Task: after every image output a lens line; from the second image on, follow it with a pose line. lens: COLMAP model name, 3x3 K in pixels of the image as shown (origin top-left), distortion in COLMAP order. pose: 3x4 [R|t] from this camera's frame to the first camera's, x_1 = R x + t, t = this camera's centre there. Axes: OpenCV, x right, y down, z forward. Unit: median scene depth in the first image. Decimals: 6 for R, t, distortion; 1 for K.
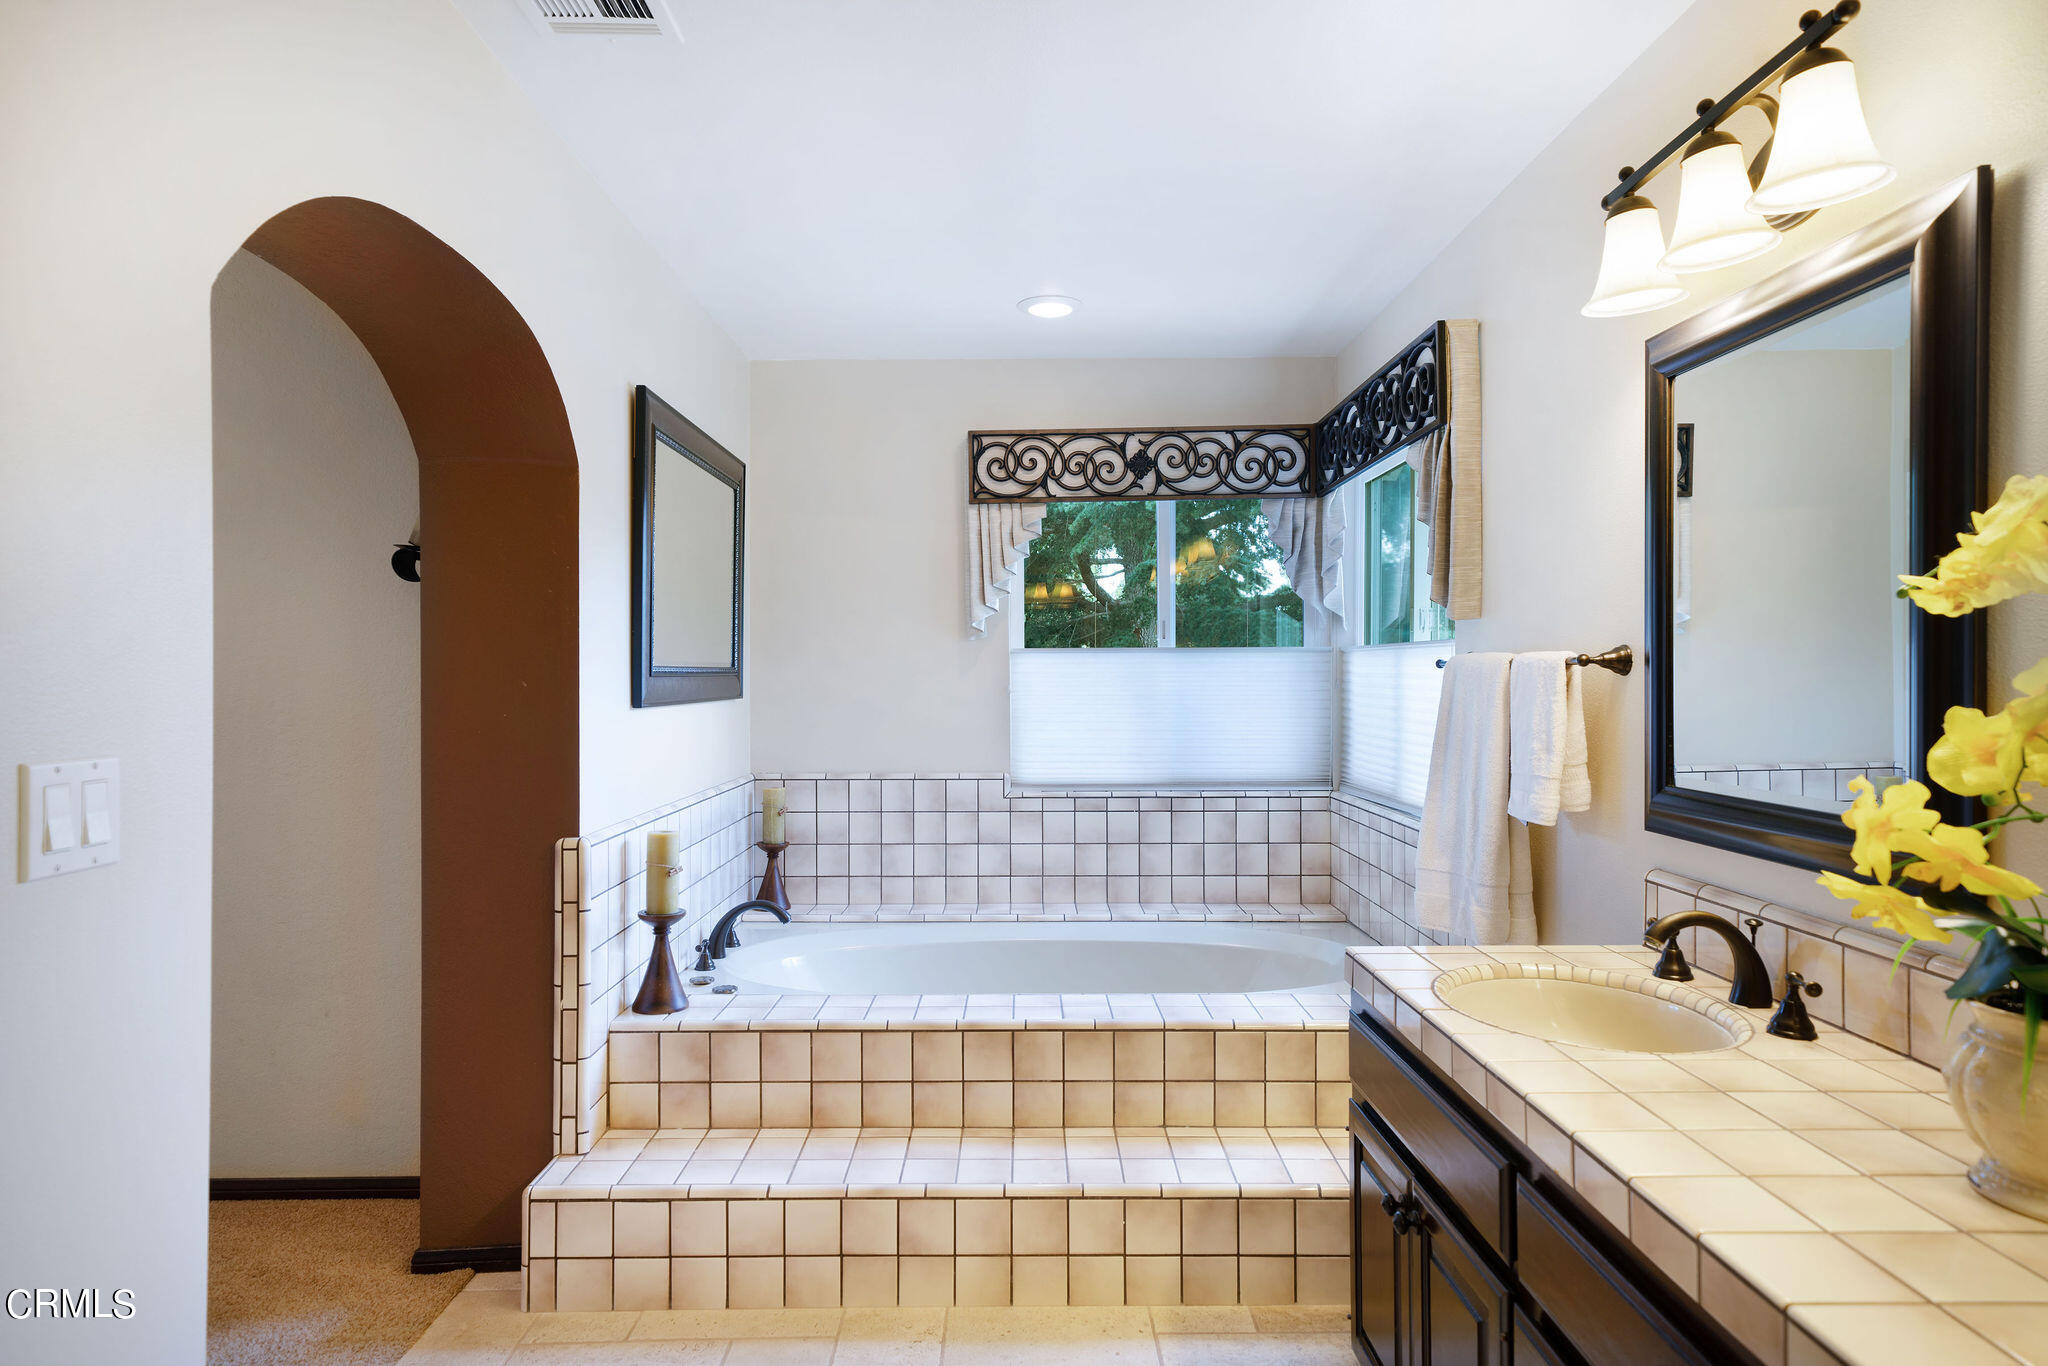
lens RADIAL K [[1225.8, 0, 1005.1], [0, 1225.8, 684.7], [0, 0, 1]] dist [0.025470, -0.000535]
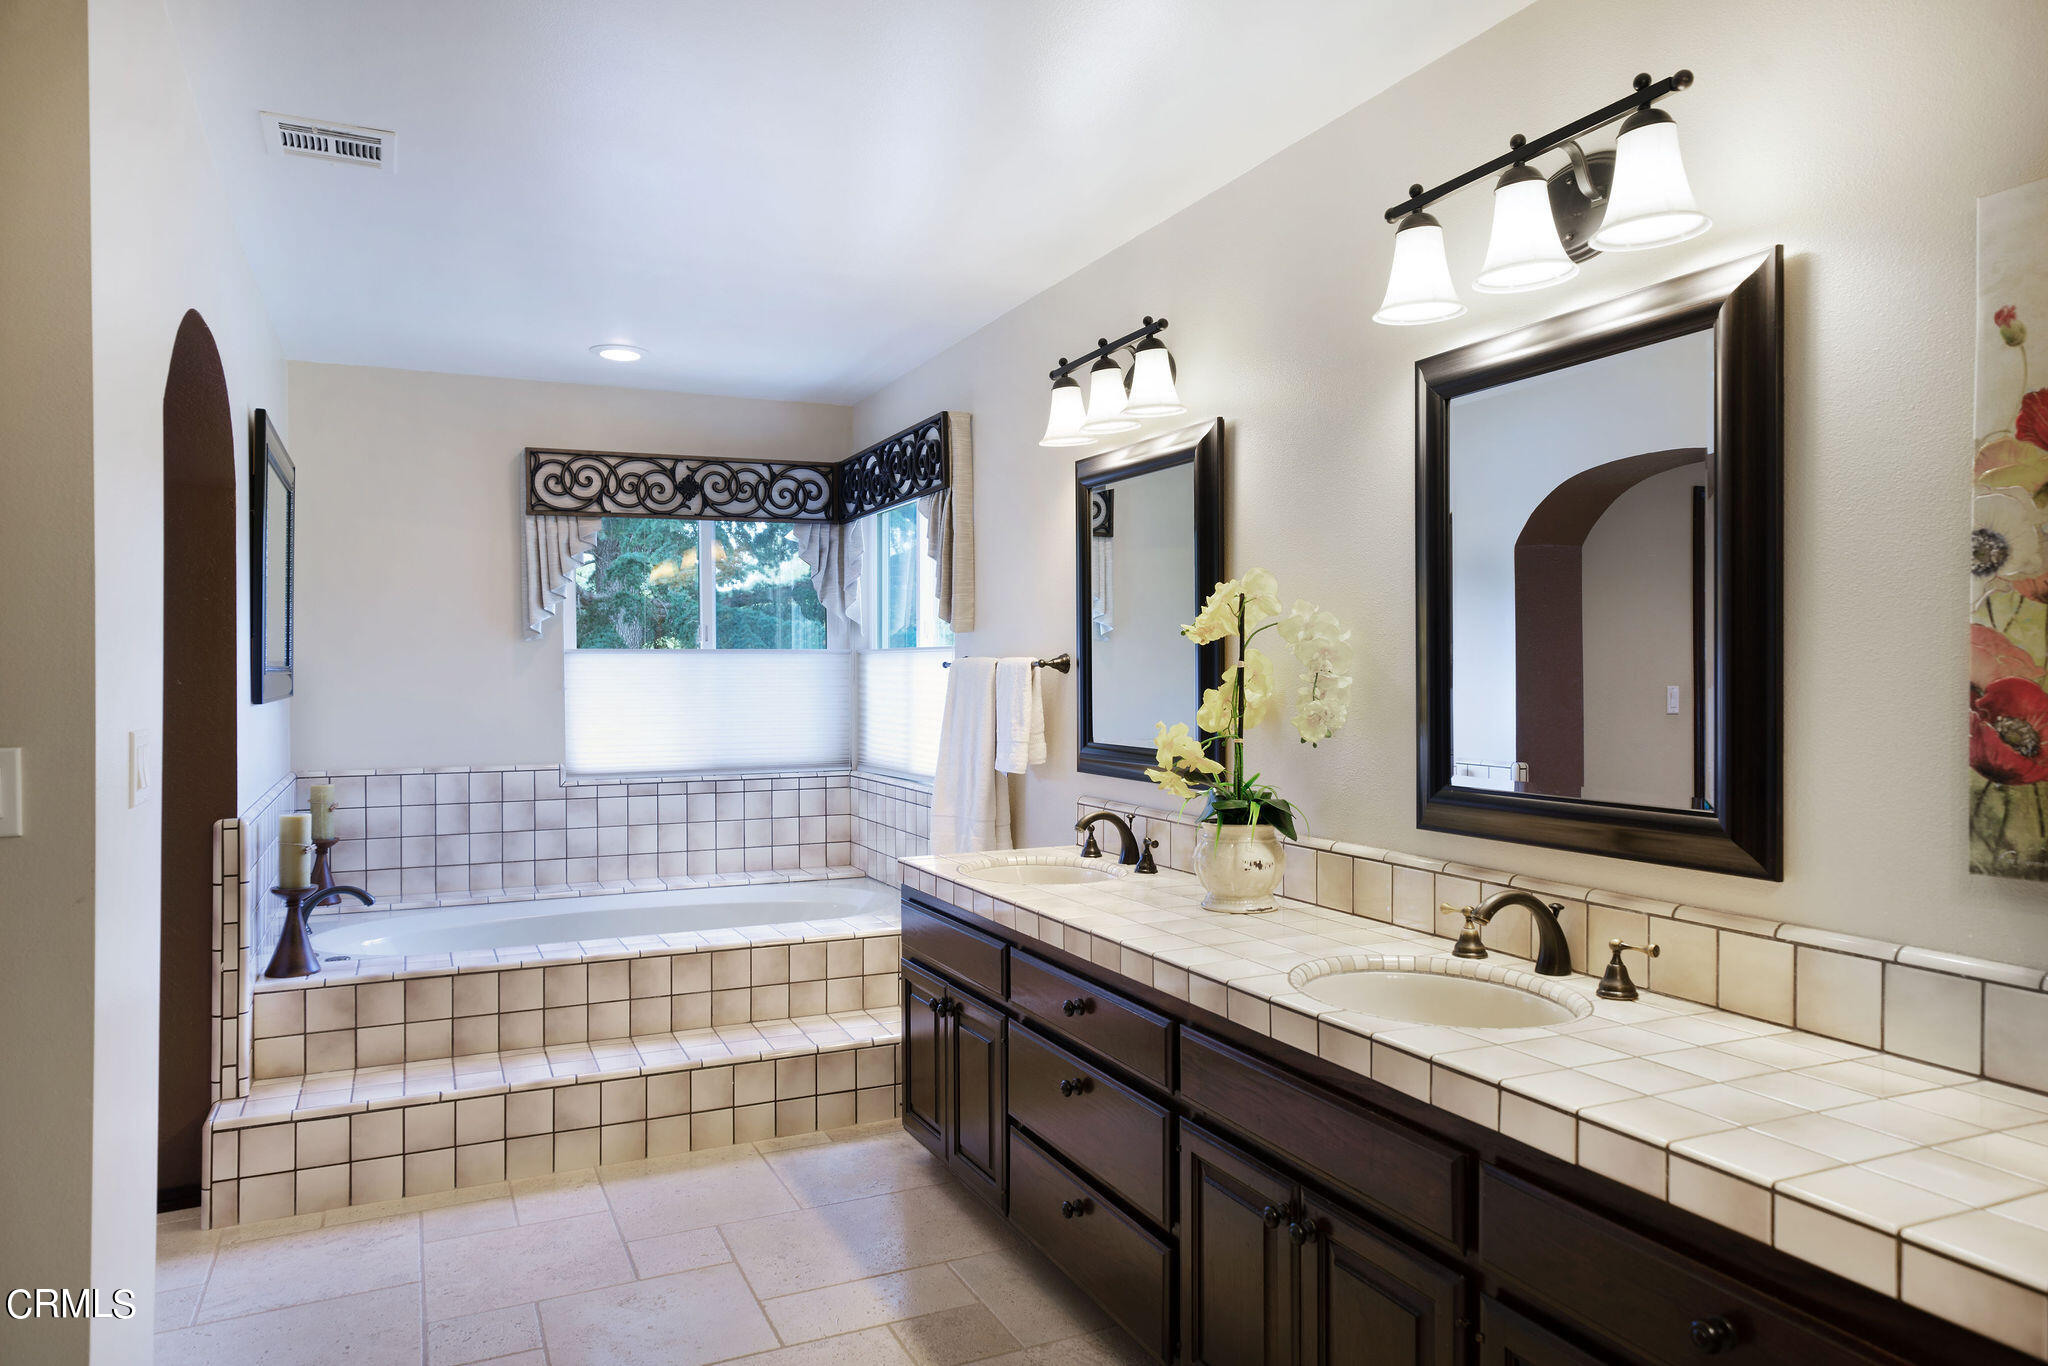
lens RADIAL K [[1330.2, 0, 1029.0], [0, 1330.2, 682.5], [0, 0, 1]] dist [0.082446, -0.008382]
pose [[0.908416, -0.004347, 0.418044, -0.197407], [0.004850, 0.999988, -0.000139, 0.003446], [-0.418038, 0.002153, 0.908427, -0.413730]]
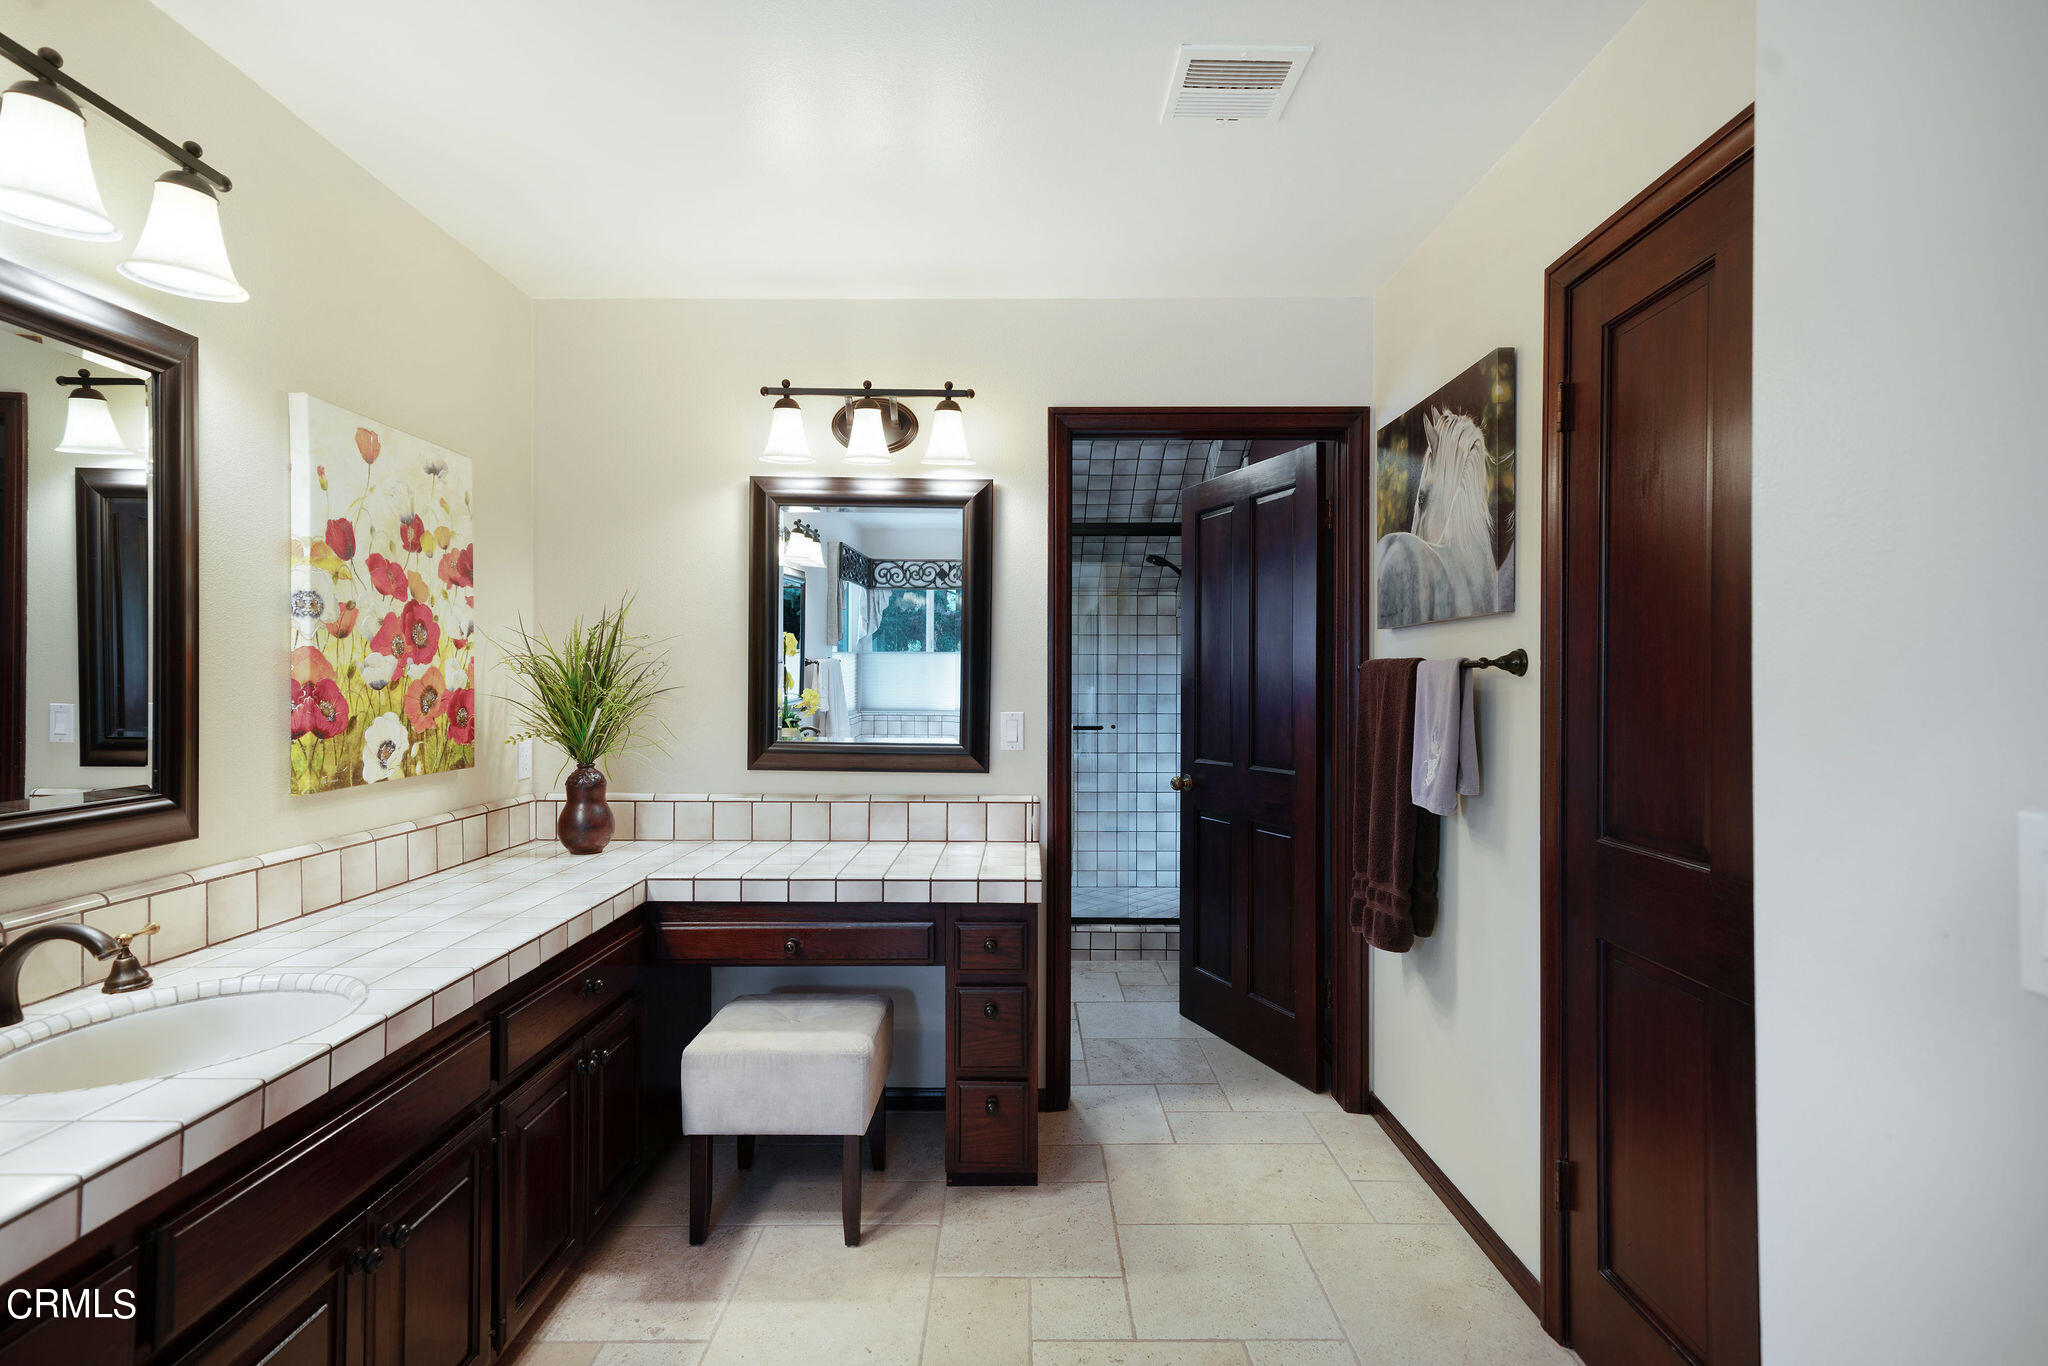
lens RADIAL K [[995.7, 0, 1027.2], [0, 995.7, 683.2], [0, 0, 1]] dist [0.000658, 0.000099]
pose [[-0.999987, 0.001188, 0.004863, -0.039324], [0.001227, 0.999967, 0.008002, 0.000761], [-0.004853, 0.008007, -0.999956, 1.414193]]
